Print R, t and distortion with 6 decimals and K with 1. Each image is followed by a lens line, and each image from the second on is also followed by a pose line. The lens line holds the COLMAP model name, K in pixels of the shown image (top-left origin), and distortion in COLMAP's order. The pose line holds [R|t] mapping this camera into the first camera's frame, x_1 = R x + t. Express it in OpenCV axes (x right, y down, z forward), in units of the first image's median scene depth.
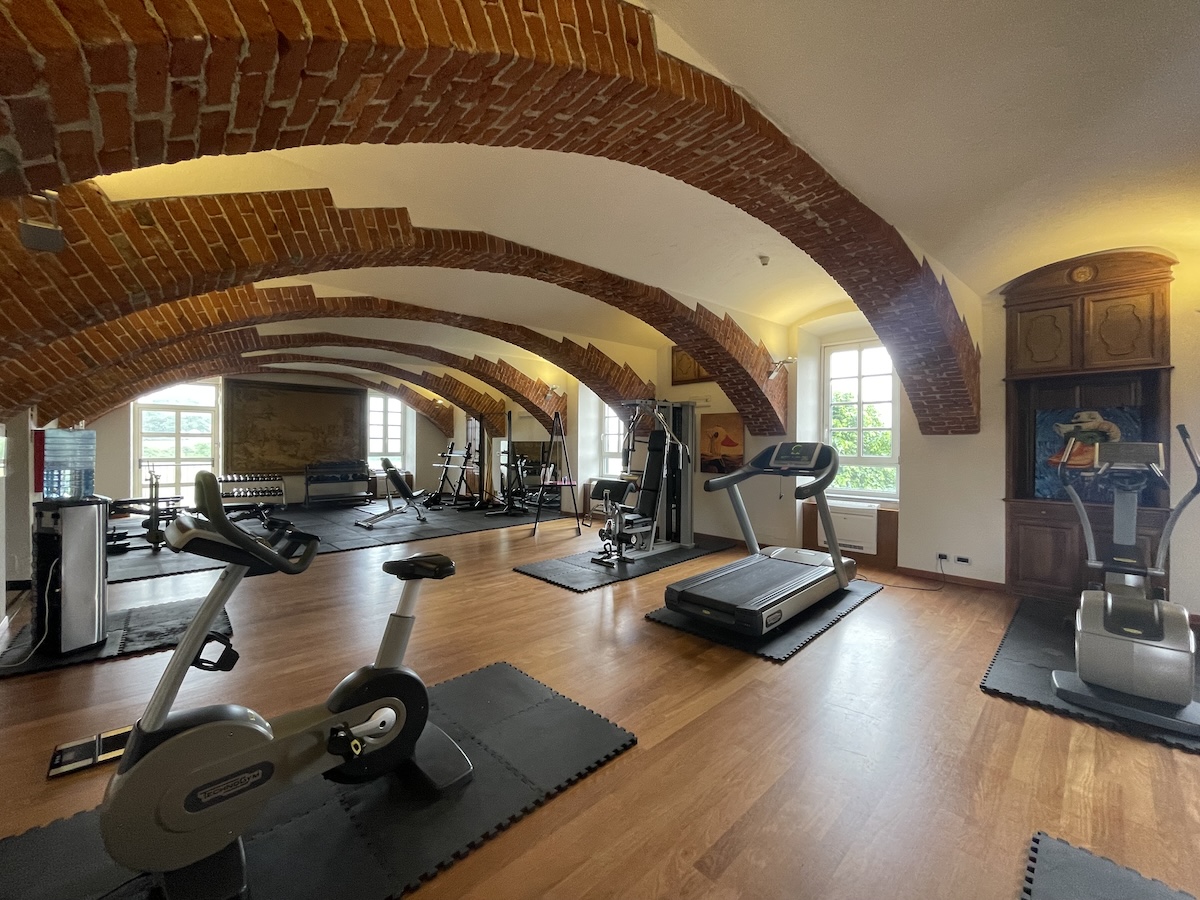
lens RADIAL K [[480.9, 0, 598.7], [0, 480.9, 445.0], [0, 0, 1]] dist [-0.000248, 0.000019]
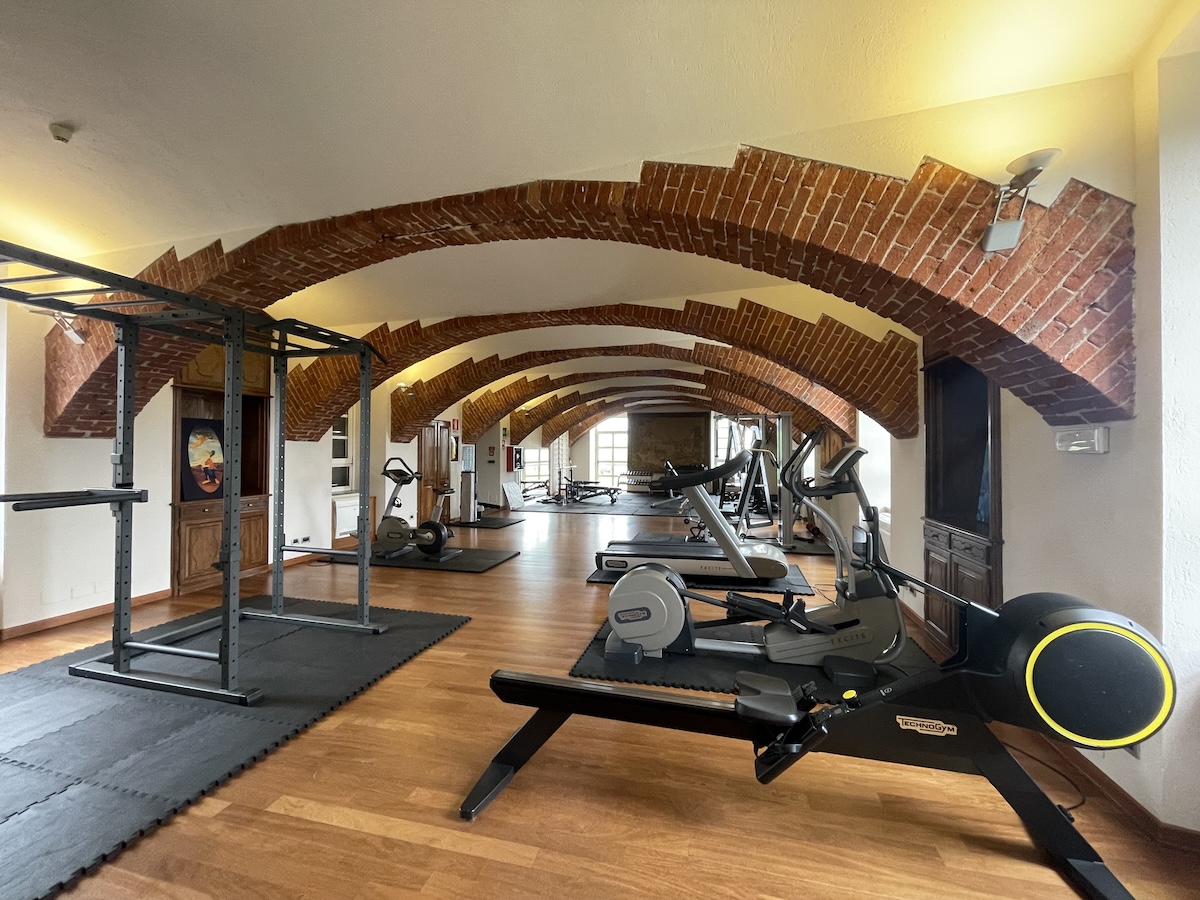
lens RADIAL K [[480.9, 0, 600.9], [0, 480.9, 449.2], [0, 0, 1]] dist [-0.000248, 0.000019]
pose [[0.535431, -0.006936, -0.844550, 0.550312], [-0.002155, 0.999952, -0.009579, 0.001849], [0.844576, 0.006949, 0.535390, 0.044393]]
